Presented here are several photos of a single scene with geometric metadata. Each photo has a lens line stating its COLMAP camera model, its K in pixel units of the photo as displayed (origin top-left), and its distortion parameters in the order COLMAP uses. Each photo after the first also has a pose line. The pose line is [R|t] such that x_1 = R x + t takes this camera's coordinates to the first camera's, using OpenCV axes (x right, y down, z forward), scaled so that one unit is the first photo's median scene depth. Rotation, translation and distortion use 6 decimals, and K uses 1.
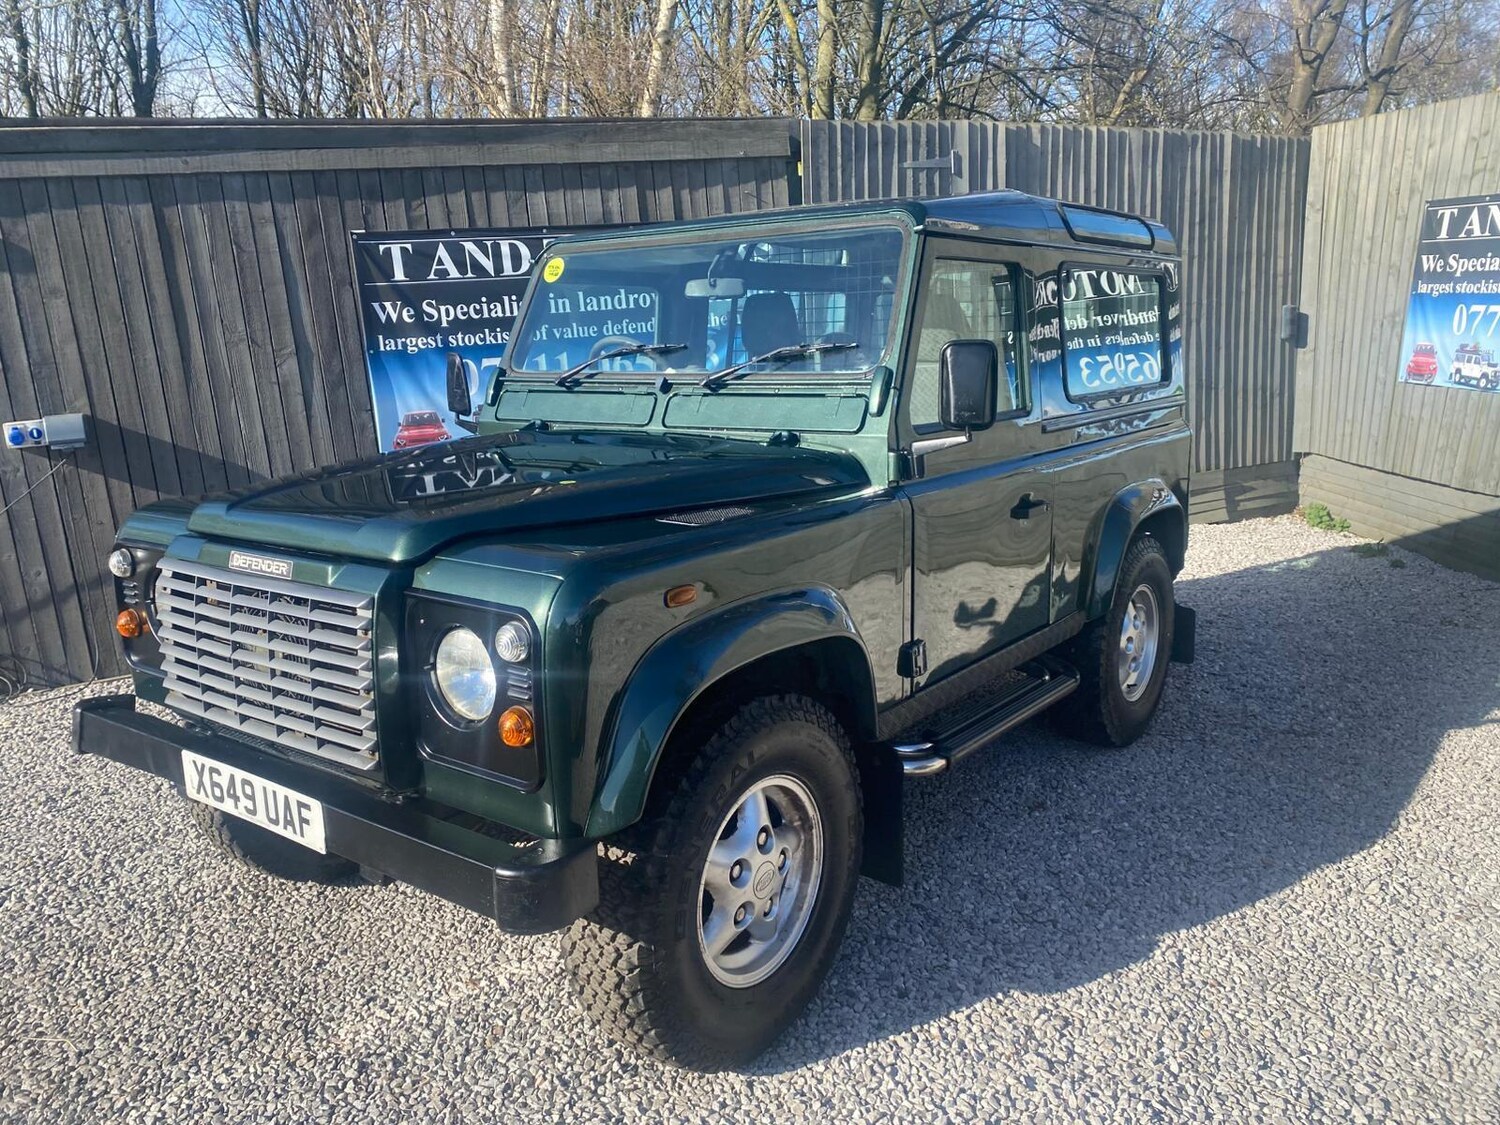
lens RADIAL K [[1135.9, 0, 736.4], [0, 1135.9, 552.8], [0, 0, 1]] dist [0.006433, 0.000286]
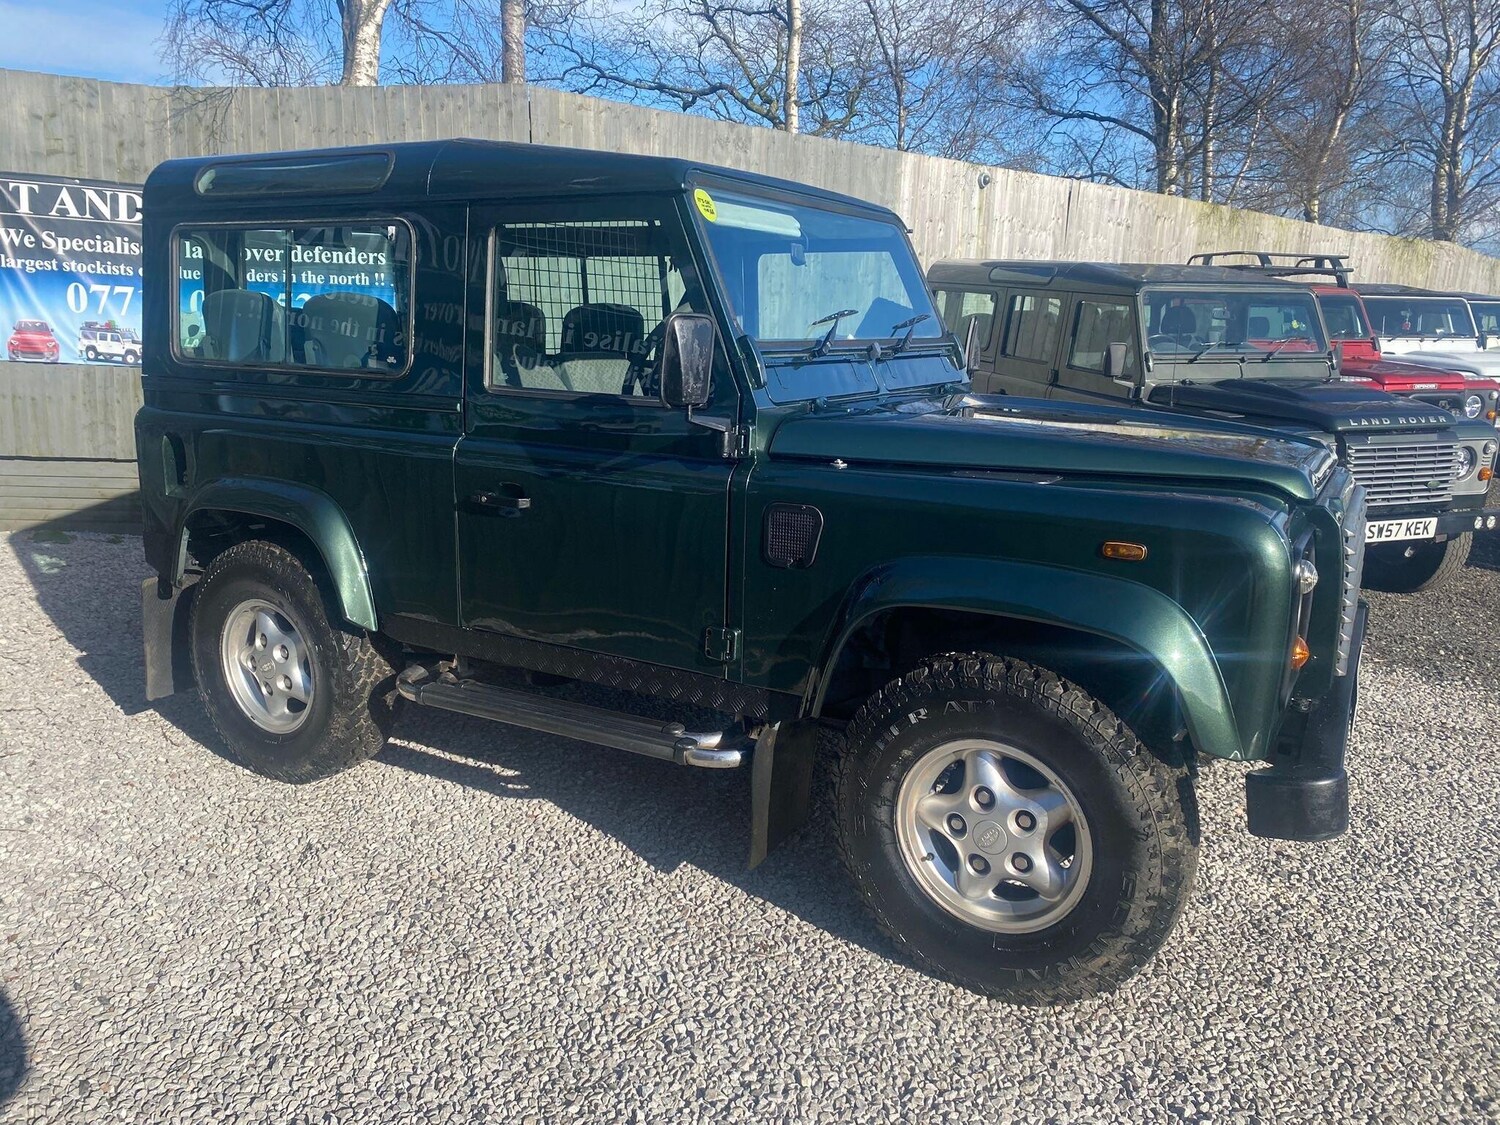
lens RADIAL K [[1136.4, 0, 739.8], [0, 1136.4, 556.0], [0, 0, 1]] dist [0.003336, 0.004499]
pose [[-0.134639, -0.181391, 0.974151, -1.213036], [0.167356, 0.964816, 0.202784, -0.222927], [-0.976660, 0.190333, -0.099545, 1.414364]]
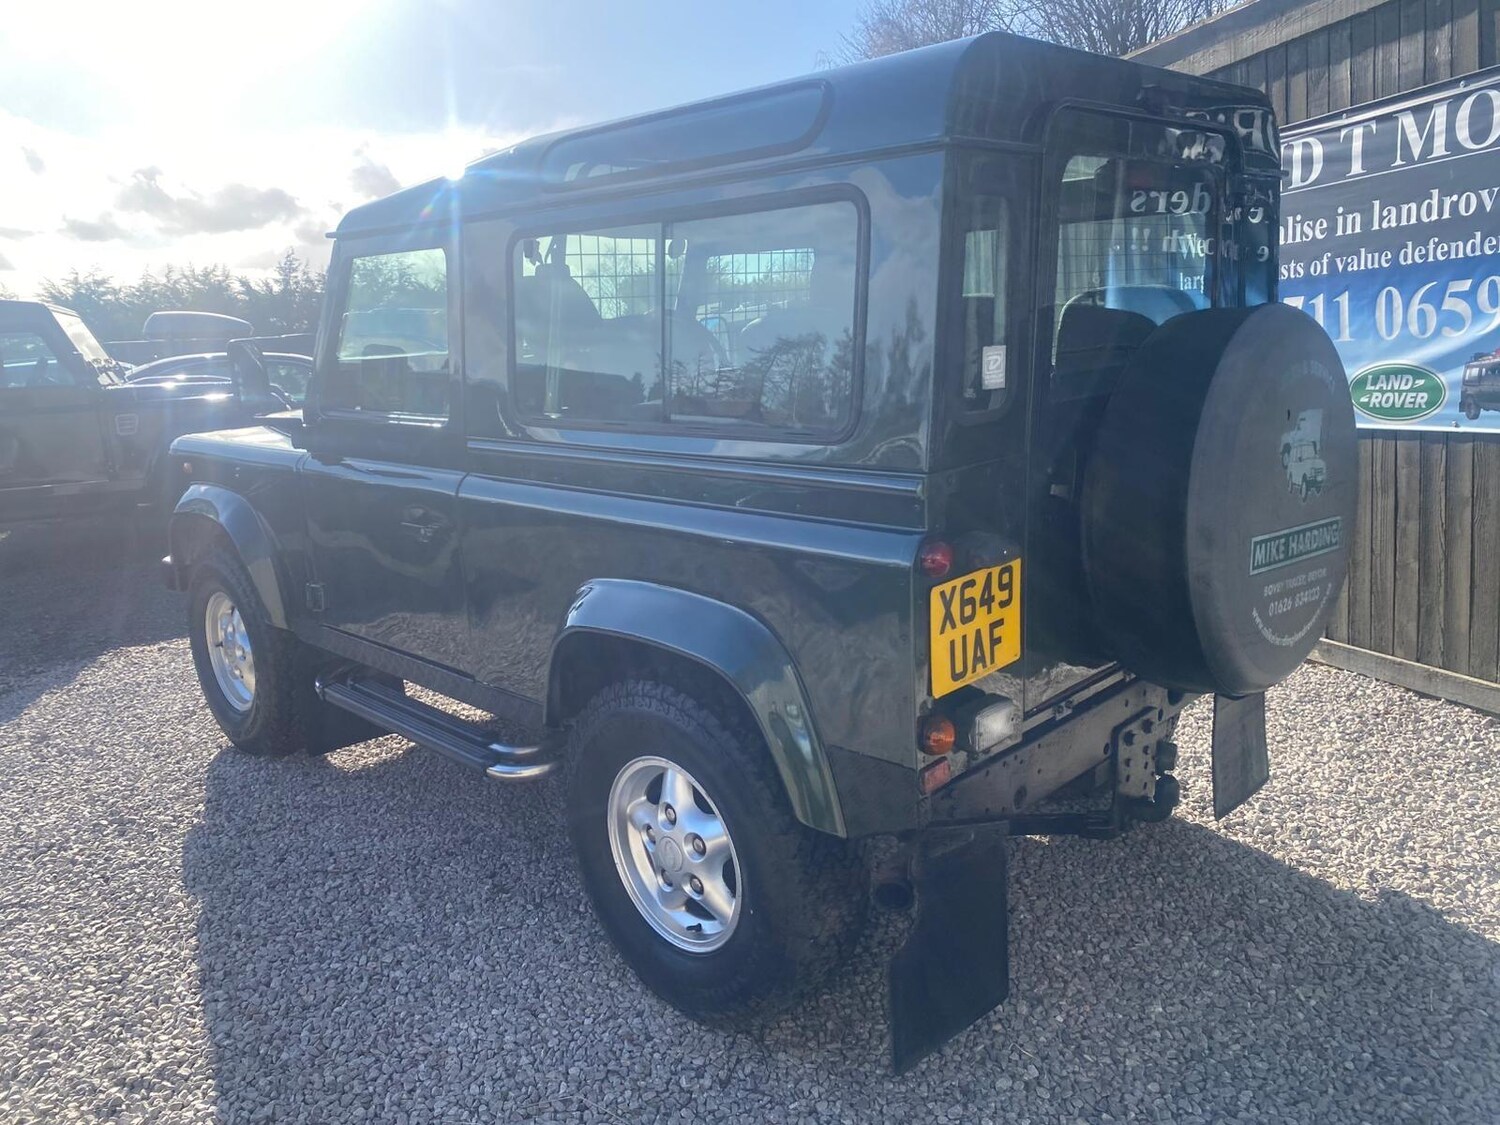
lens RADIAL K [[1135.7, 0, 746.6], [0, 1135.7, 545.3], [0, 0, 1]] dist [0.007753, -0.002332]
pose [[-0.119694, 0.233713, -0.964910, 1.288025], [-0.138579, 0.958450, 0.249338, -0.324266], [0.983092, 0.163561, -0.082333, 1.554103]]
